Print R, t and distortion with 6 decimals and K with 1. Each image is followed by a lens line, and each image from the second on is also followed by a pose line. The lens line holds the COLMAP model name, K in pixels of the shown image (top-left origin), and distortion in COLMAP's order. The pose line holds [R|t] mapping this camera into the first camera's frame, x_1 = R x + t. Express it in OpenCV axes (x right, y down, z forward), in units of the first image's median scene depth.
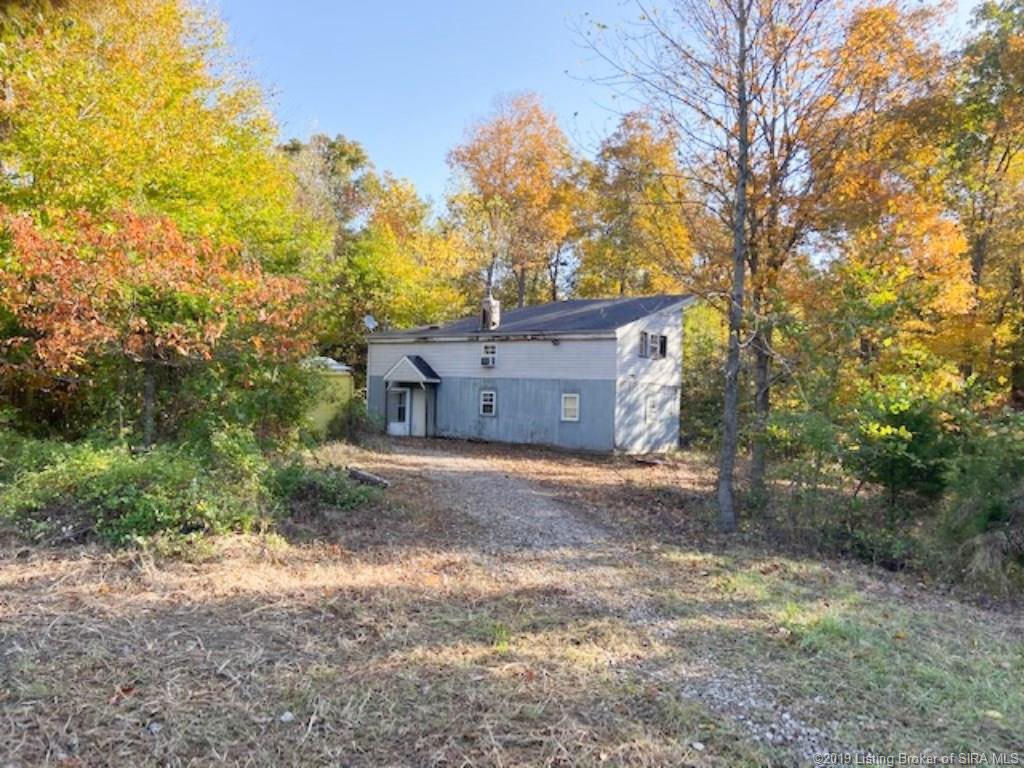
lens RADIAL K [[773.6, 0, 512.0], [0, 773.6, 384.0], [0, 0, 1]] dist [0.000000, -0.000019]
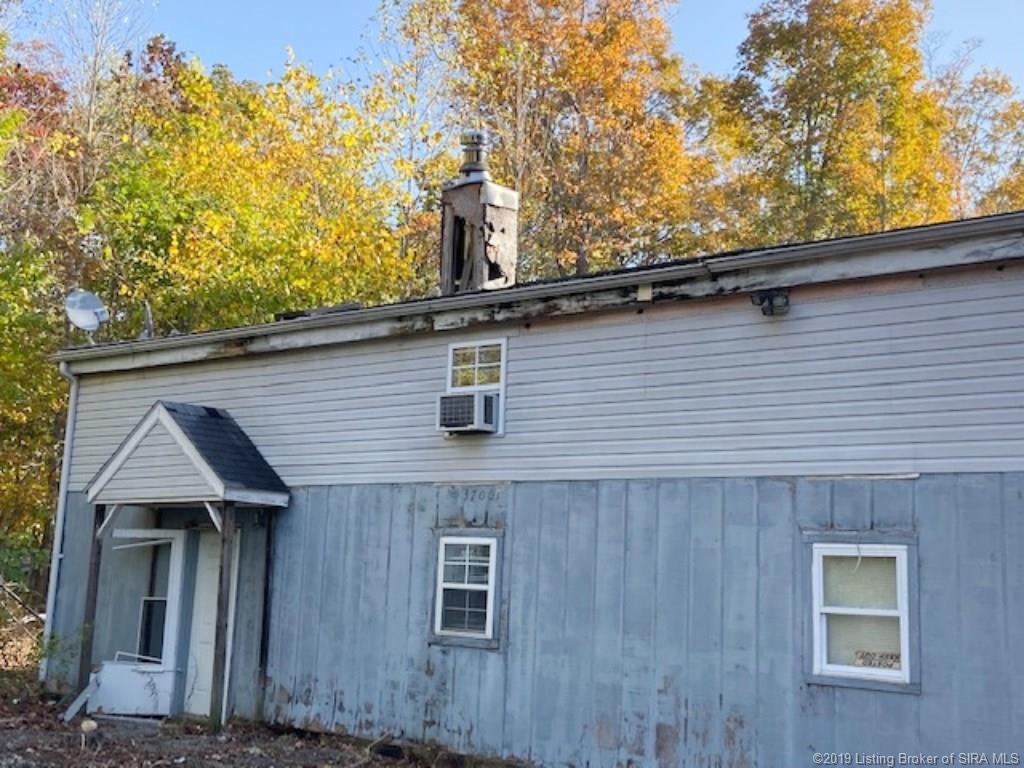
lens RADIAL K [[1295.8, 0, 512.0], [0, 1295.8, 384.0], [0, 0, 1]] dist [0.170470, 0.003819]
pose [[0.999574, 0.001577, -0.029144, -0.005491], [-0.005465, 0.990991, -0.133815, 0.016353], [0.028671, 0.133917, 0.990578, 0.588573]]
